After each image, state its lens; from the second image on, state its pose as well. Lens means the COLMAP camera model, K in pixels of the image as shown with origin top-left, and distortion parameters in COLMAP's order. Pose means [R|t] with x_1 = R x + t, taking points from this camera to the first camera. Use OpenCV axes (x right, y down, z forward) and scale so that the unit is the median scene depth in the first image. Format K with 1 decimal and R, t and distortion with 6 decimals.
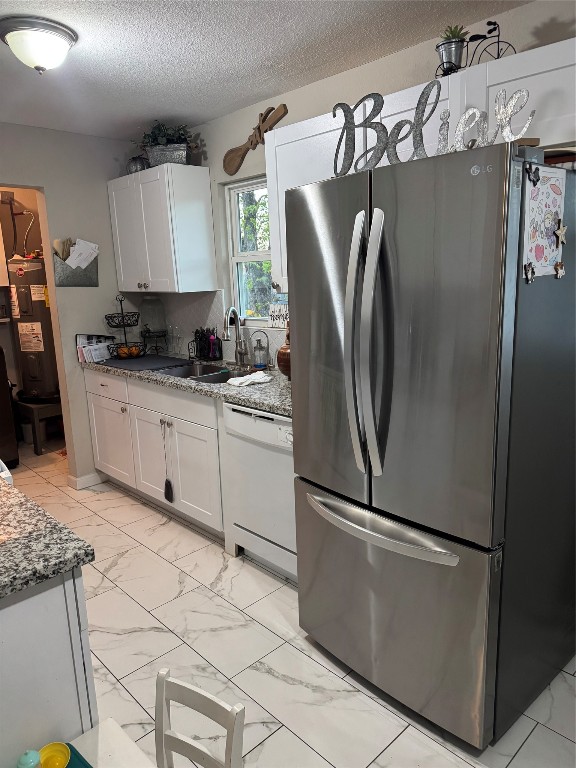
lens RADIAL K [[552.8, 0, 289.0], [0, 552.8, 383.6], [0, 0, 1]] dist [0.003137, -0.005921]
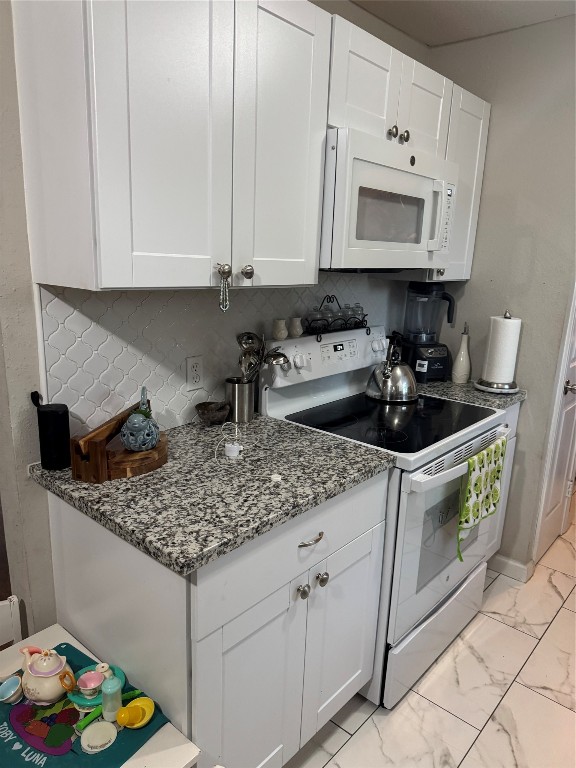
lens RADIAL K [[552.8, 0, 289.0], [0, 552.8, 385.7], [0, 0, 1]] dist [0.003137, -0.005921]
pose [[0.098663, 0.274056, -0.956639, 0.388662], [-0.246248, 0.938156, 0.243364, -0.196858], [0.964172, 0.211559, 0.160047, 0.939973]]
